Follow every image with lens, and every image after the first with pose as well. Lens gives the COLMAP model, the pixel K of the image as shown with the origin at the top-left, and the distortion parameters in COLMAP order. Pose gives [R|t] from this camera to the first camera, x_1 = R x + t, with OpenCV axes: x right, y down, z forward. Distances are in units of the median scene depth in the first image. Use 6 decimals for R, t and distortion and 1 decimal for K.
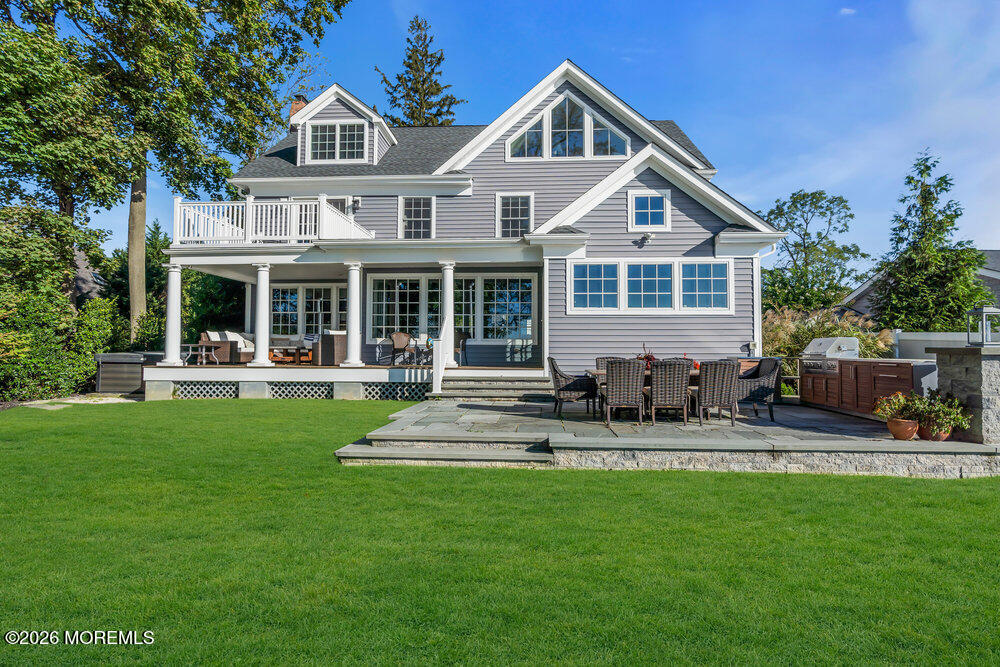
lens RADIAL K [[508.2, 0, 500.0], [0, 508.2, 333.5], [0, 0, 1]] dist [-0.001674, 0.000515]
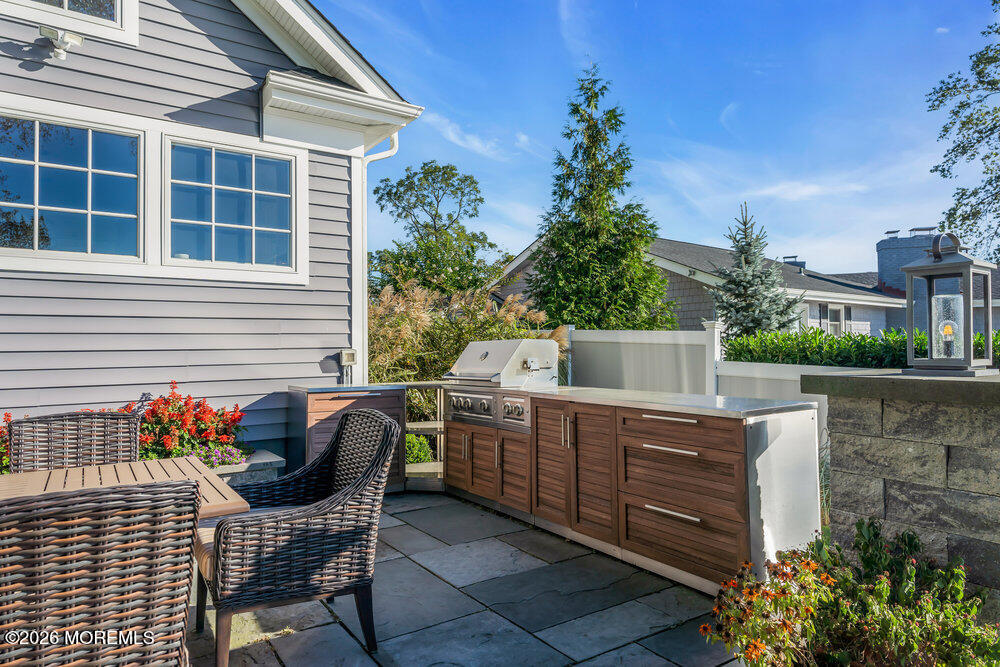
lens RADIAL K [[638.9, 0, 500.0], [0, 638.9, 333.5], [0, 0, 1]] dist [0.001634, 0.000140]
pose [[0.799652, 0.002780, 0.600458, 0.224546], [-0.005568, 0.999981, 0.002785, 0.000838], [-0.600438, -0.005571, 0.799652, 0.399104]]
